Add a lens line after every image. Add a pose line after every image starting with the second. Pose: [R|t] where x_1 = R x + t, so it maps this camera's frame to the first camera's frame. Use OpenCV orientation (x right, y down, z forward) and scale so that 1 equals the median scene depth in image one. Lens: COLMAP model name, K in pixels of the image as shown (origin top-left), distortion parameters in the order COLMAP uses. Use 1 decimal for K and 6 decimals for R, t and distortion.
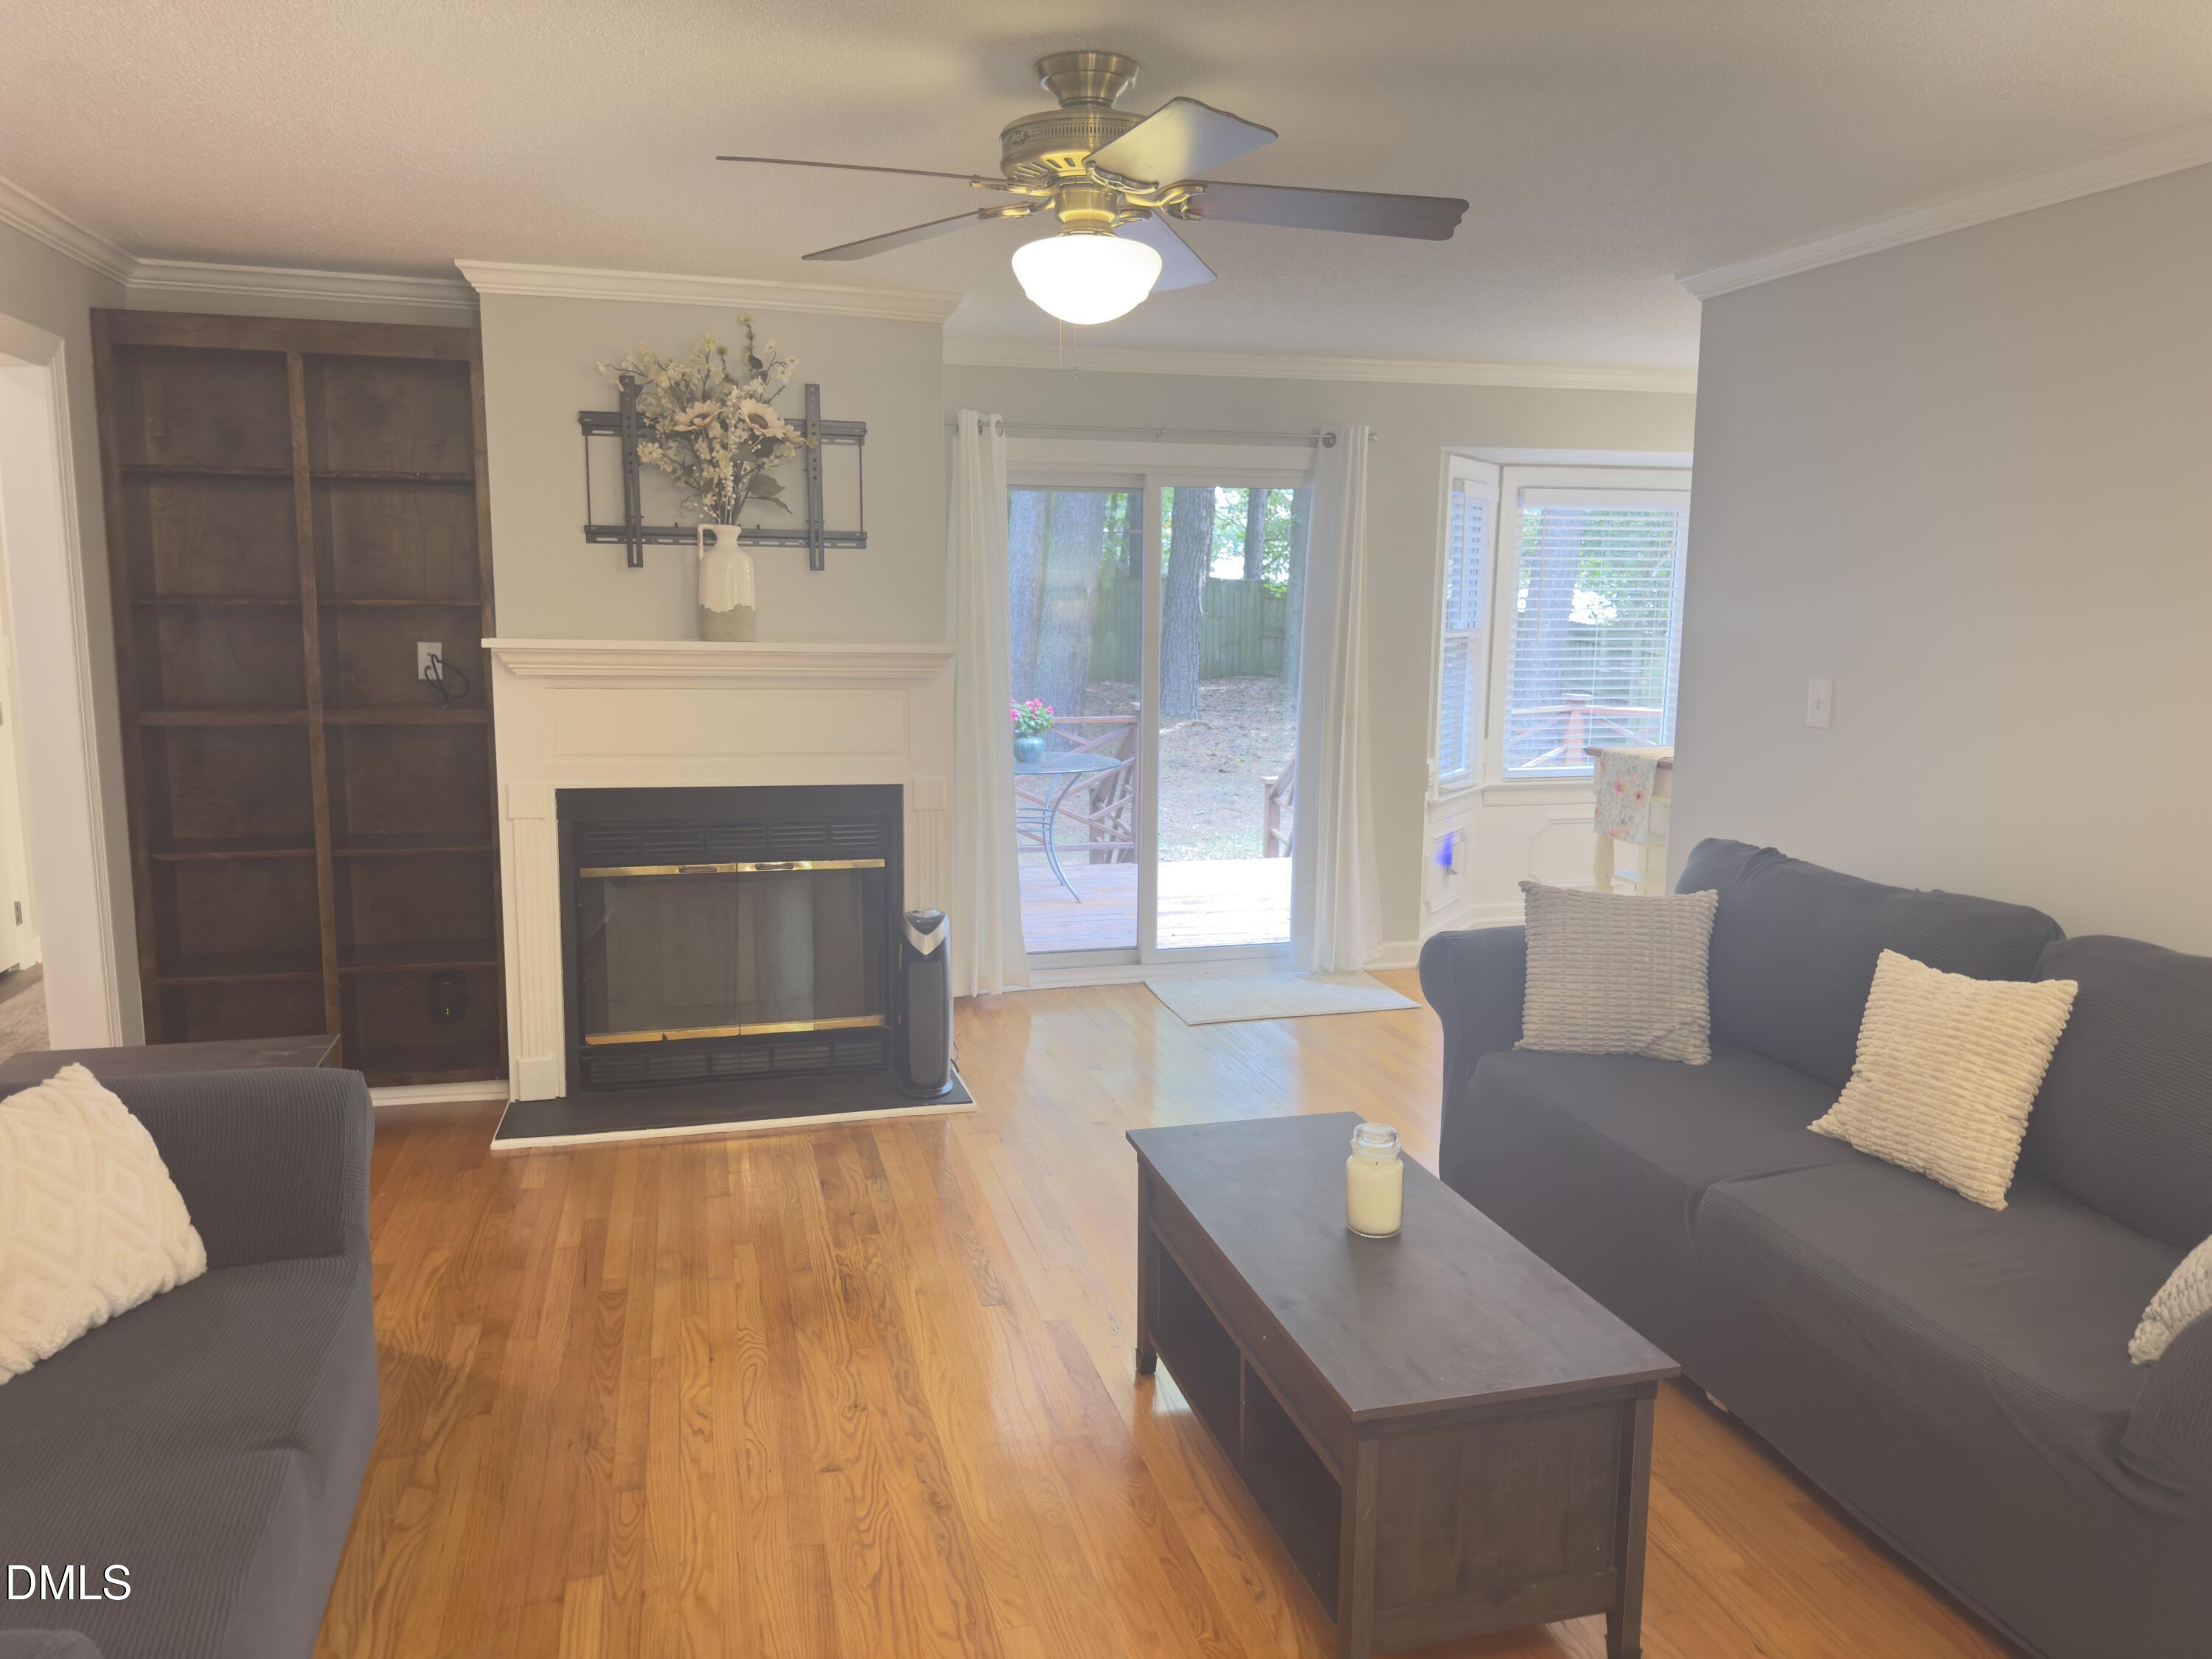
lens RADIAL K [[1517.9, 0, 1106.0], [0, 1517.9, 829.5], [0, 0, 1]] dist [-0.048853, -0.002722]
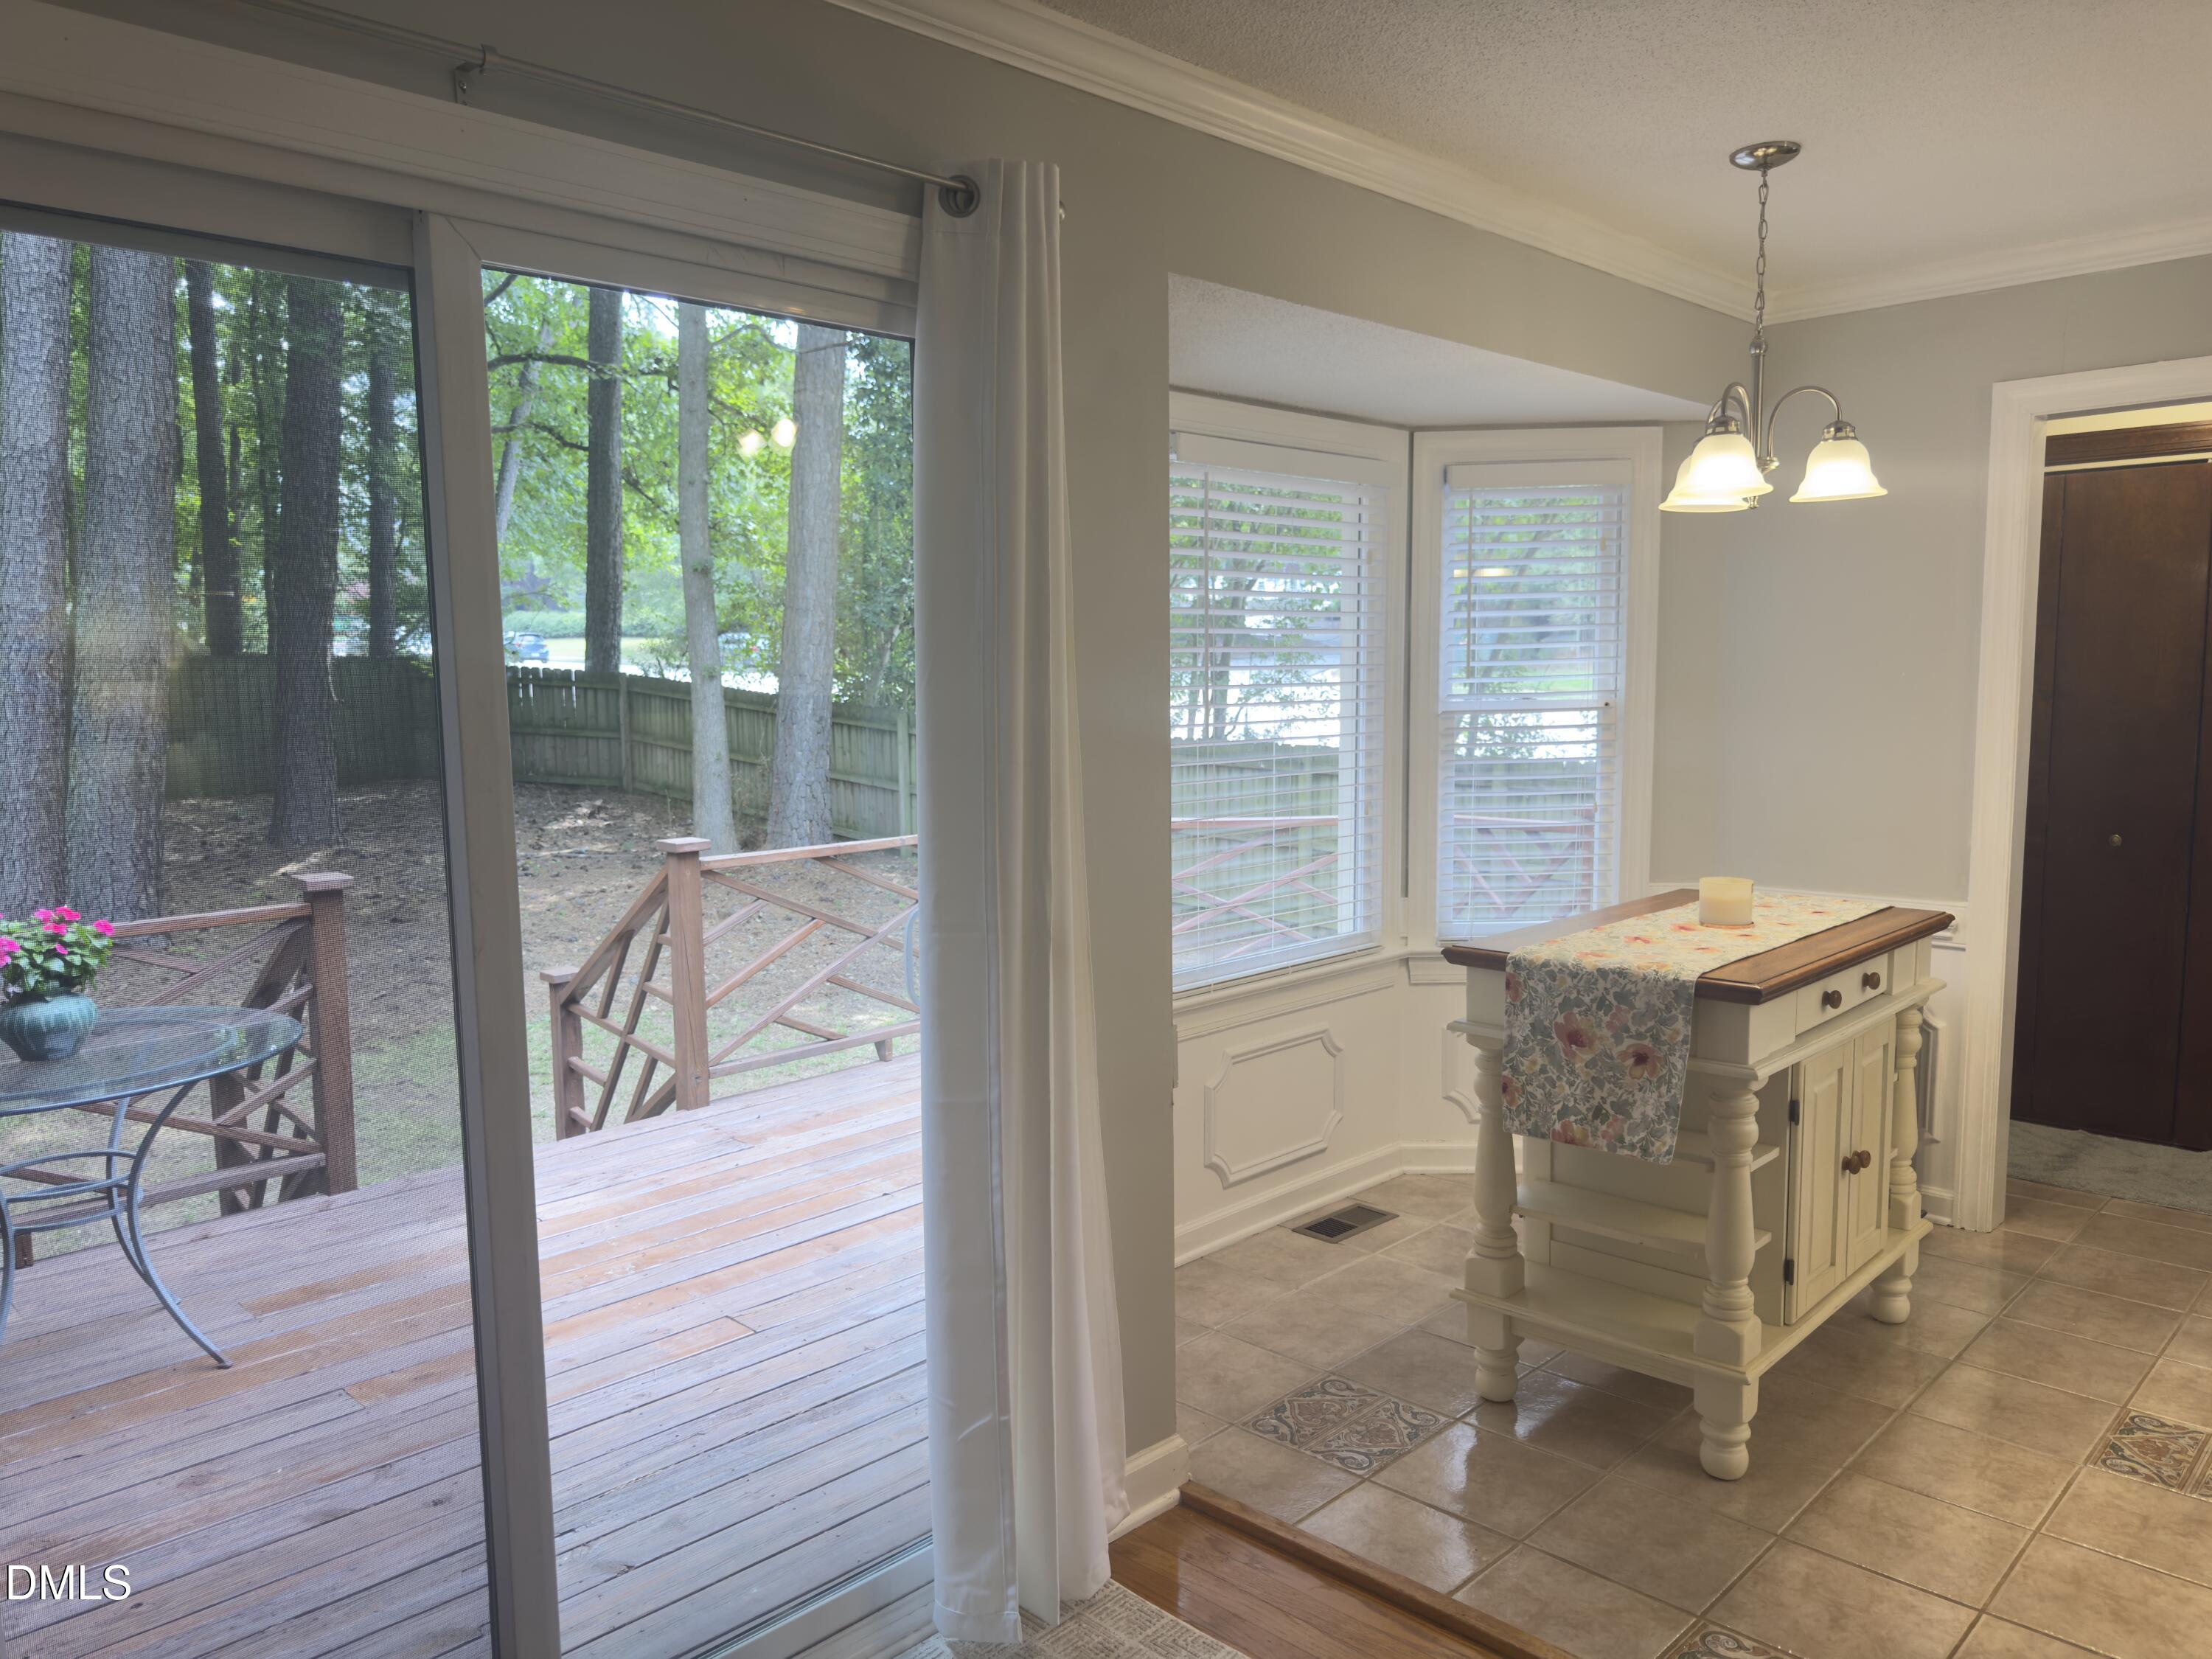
lens RADIAL K [[1584.5, 0, 1104.6], [0, 1584.5, 850.3], [0, 0, 1]] dist [0.105934, -0.131750]
pose [[0.866347, -0.074052, 0.493923, -0.010620], [0.096033, 0.995192, -0.019238, -0.043277], [-0.490123, 0.064099, 0.869293, 0.310604]]
